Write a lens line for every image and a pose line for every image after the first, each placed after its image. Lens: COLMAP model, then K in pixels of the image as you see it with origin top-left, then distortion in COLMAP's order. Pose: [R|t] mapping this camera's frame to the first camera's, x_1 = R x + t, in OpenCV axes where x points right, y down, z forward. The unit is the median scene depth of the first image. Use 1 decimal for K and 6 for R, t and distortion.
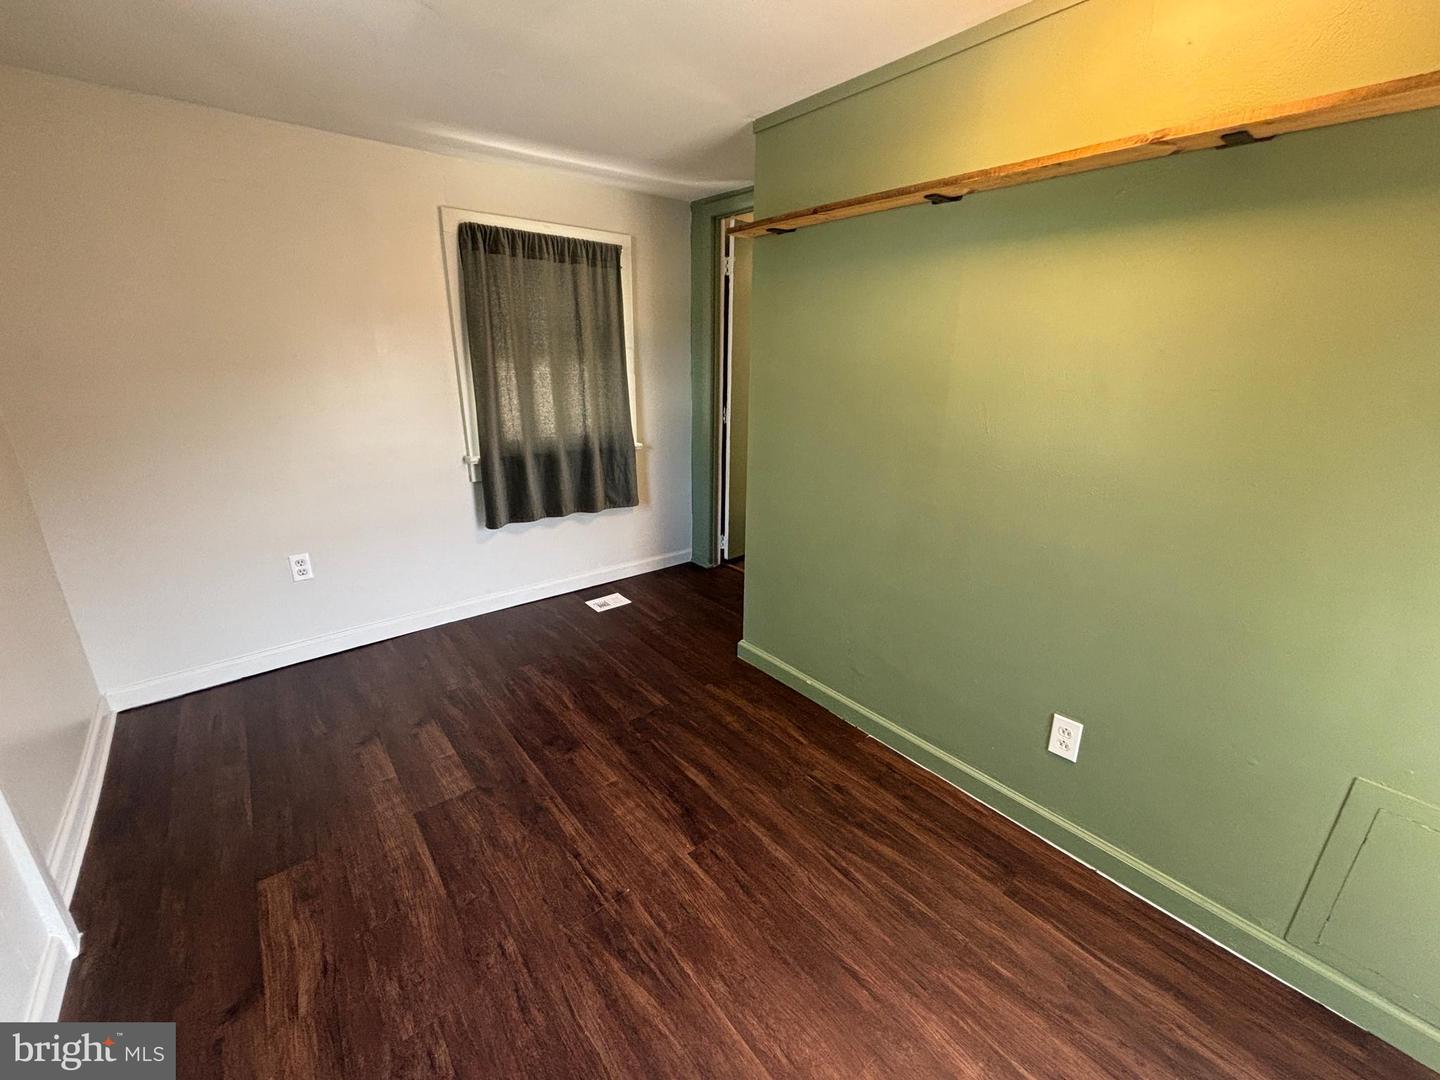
lens RADIAL K [[580.7, 0, 719.5], [0, 580.7, 540.7], [0, 0, 1]] dist [0.000107, 0.000048]
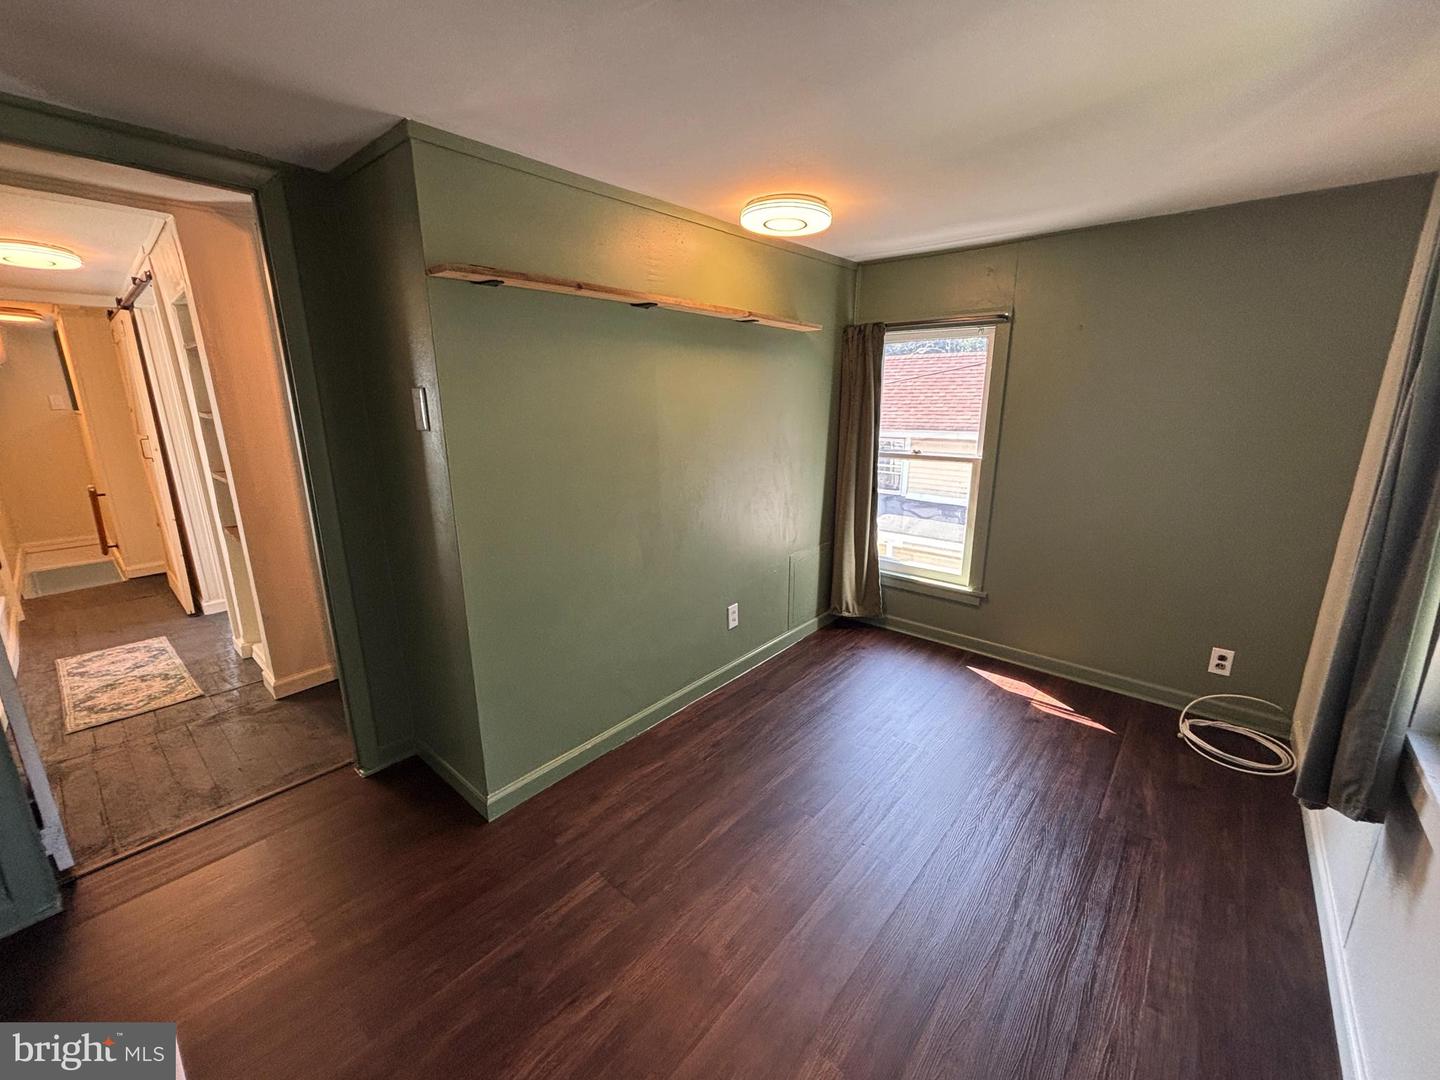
lens RADIAL K [[580.7, 0, 721.9], [0, 580.7, 538.6], [0, 0, 1]] dist [0.000107, 0.000048]
pose [[-0.184639, -0.243388, 0.952193, -0.896003], [0.310325, 0.904847, 0.291461, -0.351553], [-0.932527, 0.349304, -0.091541, 0.931619]]
